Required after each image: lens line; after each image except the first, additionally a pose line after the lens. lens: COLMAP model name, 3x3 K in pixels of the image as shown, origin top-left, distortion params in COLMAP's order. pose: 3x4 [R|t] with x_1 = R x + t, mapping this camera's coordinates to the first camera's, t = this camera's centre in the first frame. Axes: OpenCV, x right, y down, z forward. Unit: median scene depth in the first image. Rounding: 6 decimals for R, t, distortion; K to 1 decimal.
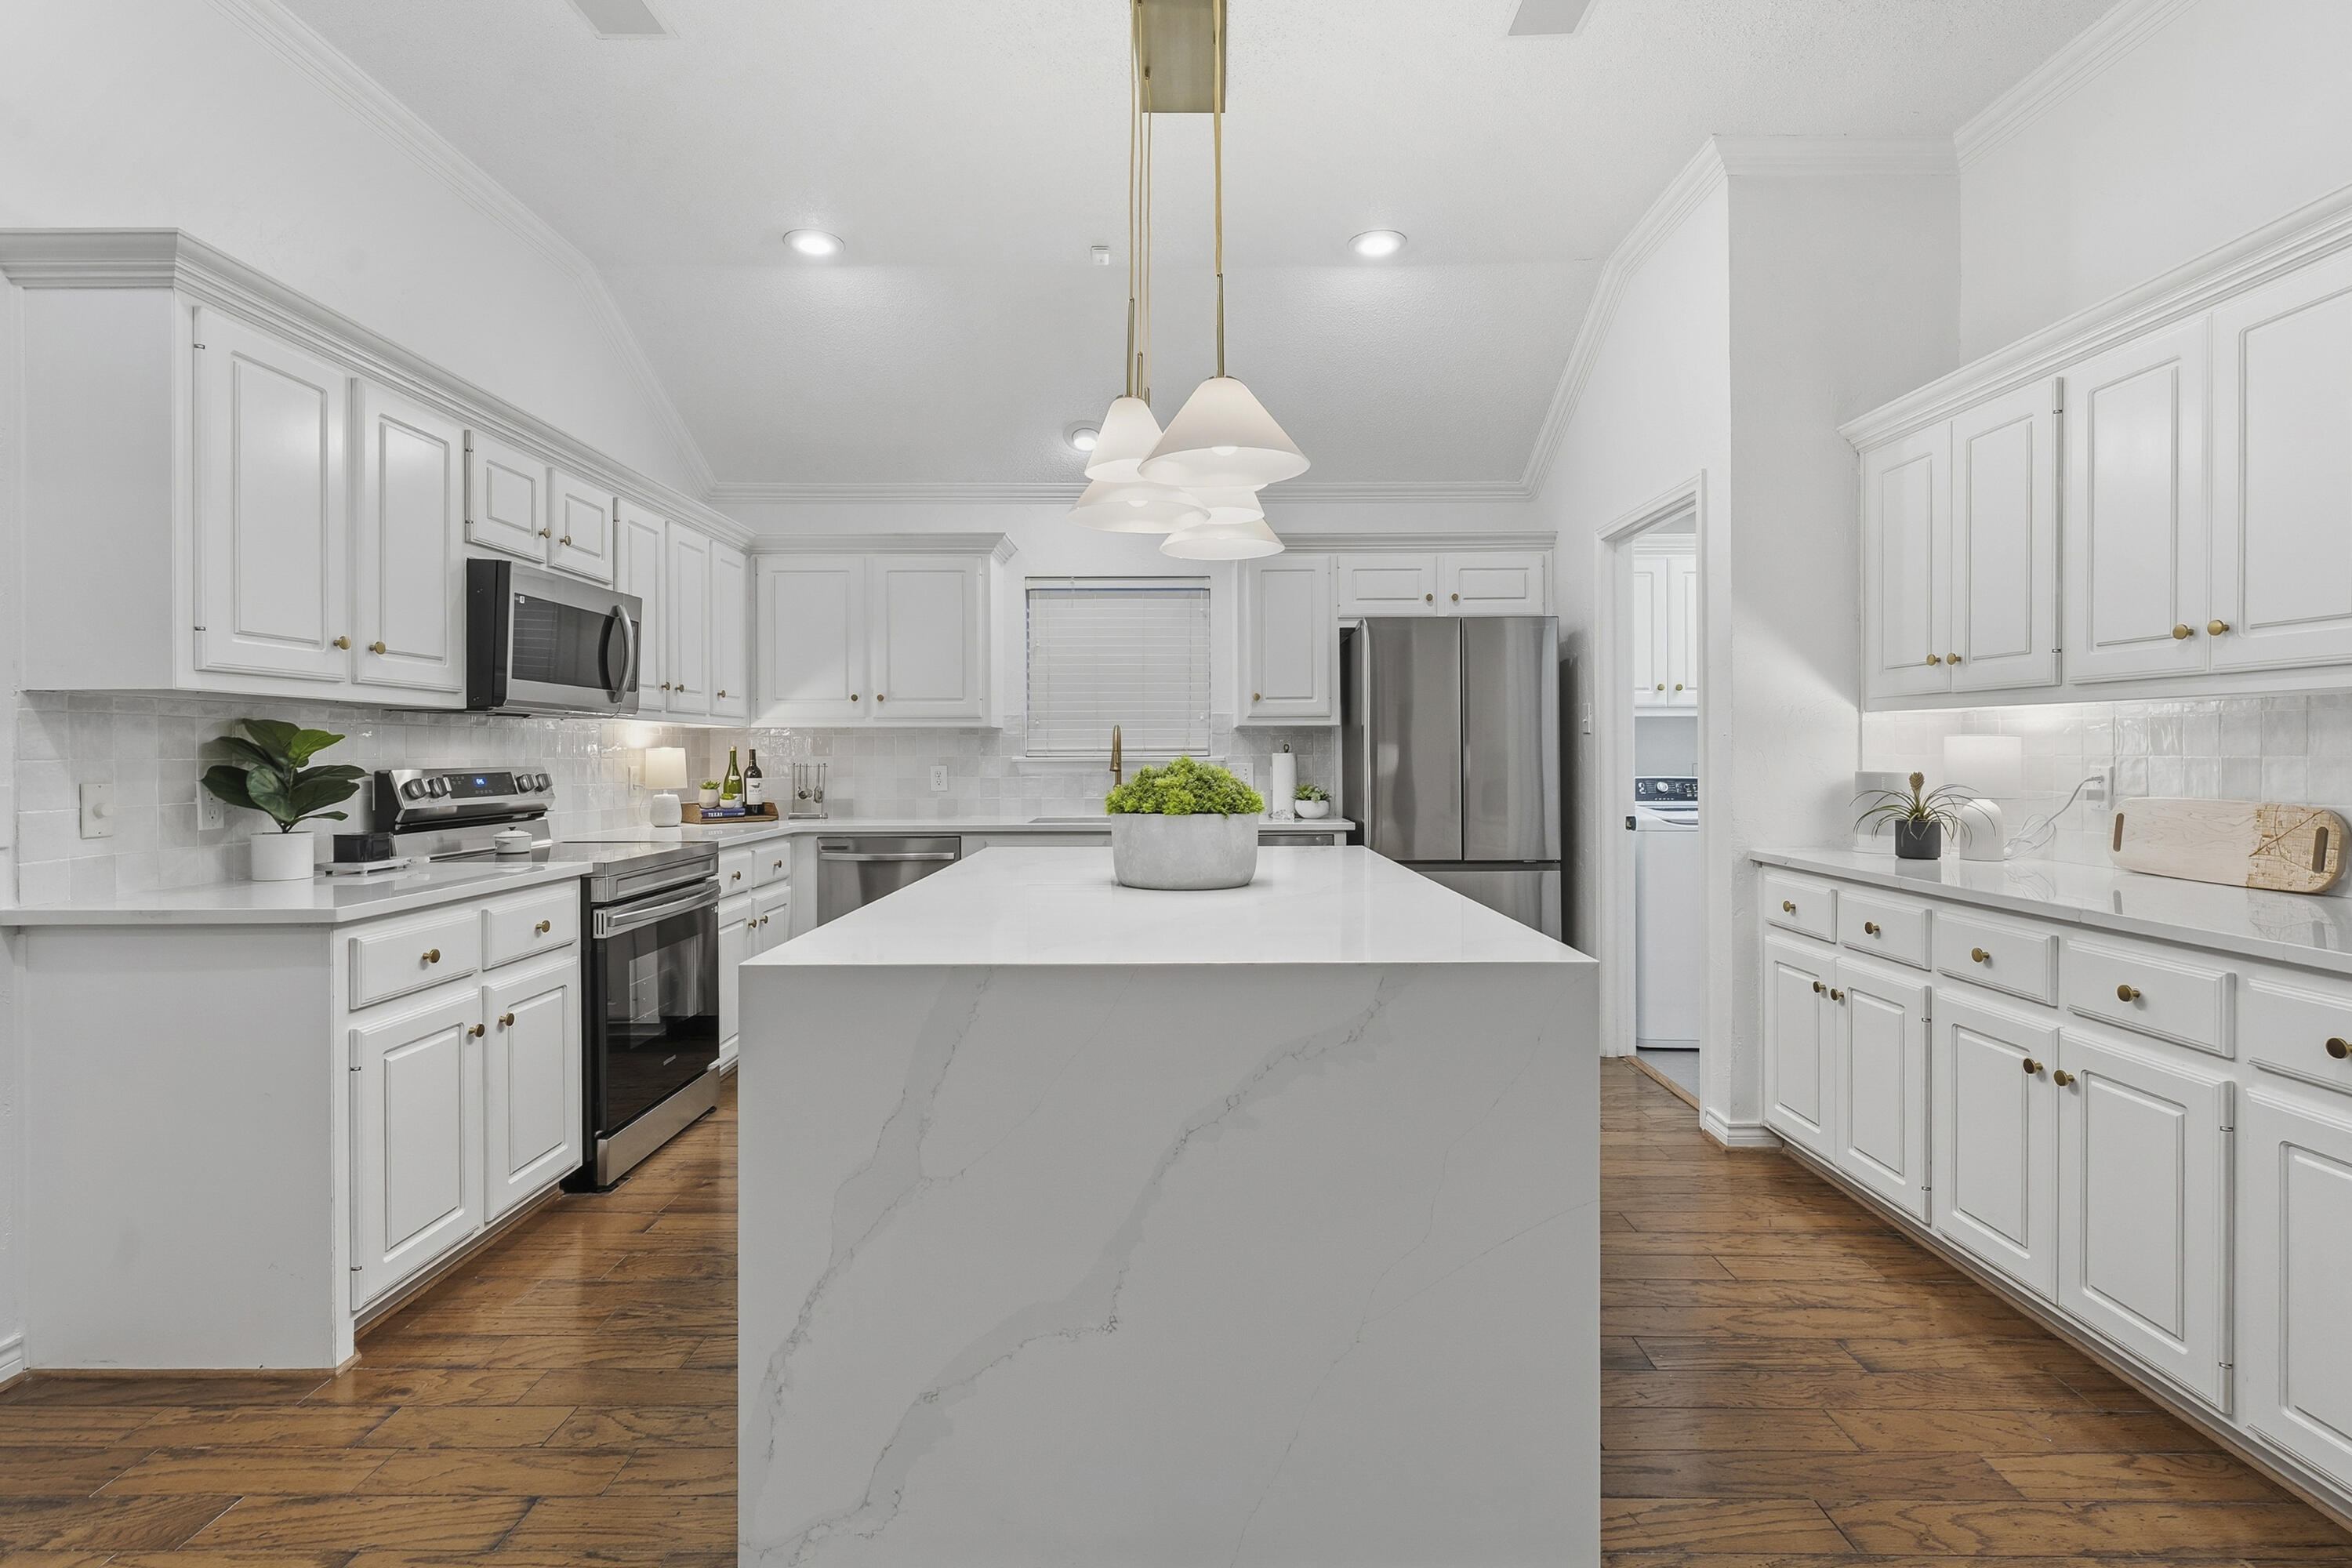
lens RADIAL K [[1129.9, 0, 1176.0], [0, 1129.9, 784.0], [0, 0, 1]] dist [0.000351, 0.000546]
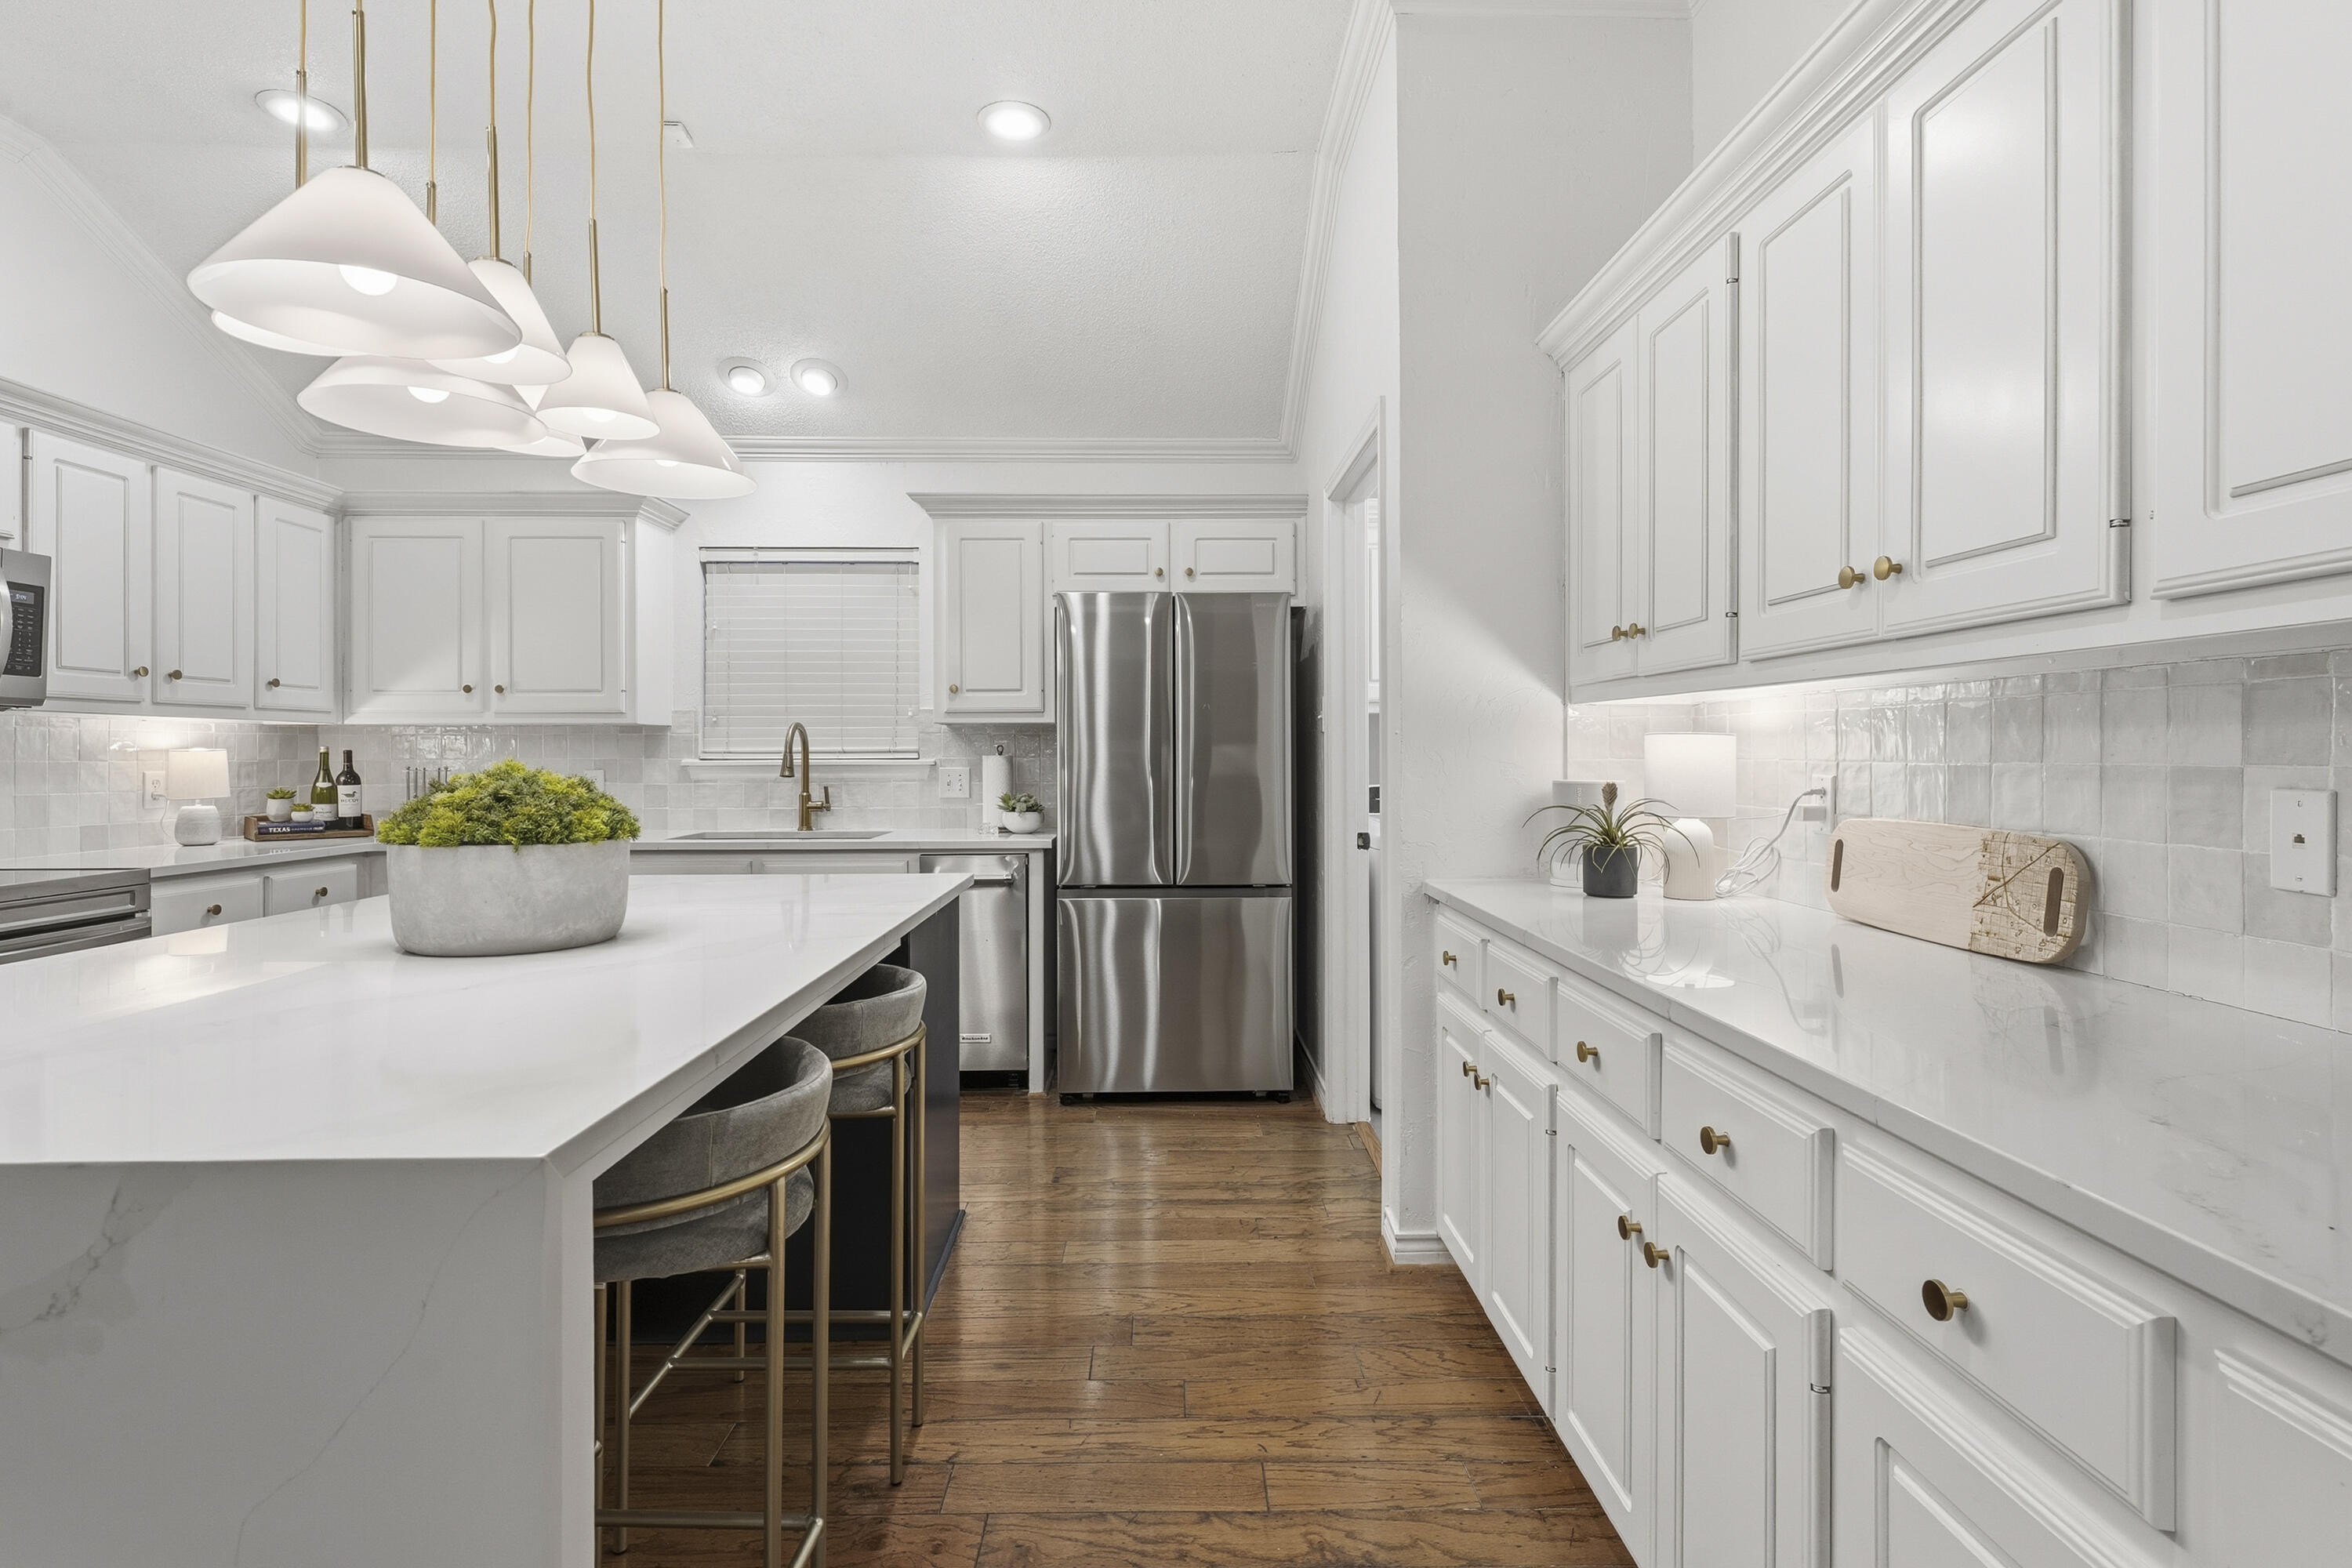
lens RADIAL K [[1127.2, 0, 1176.0], [0, 1127.2, 784.0], [0, 0, 1]] dist [-0.000742, -0.000385]
pose [[0.999721, 0.000414, 0.023610, 0.322560], [-0.000379, 0.999999, -0.001505, -0.007423], [-0.023610, 0.001495, 0.999720, 0.231823]]
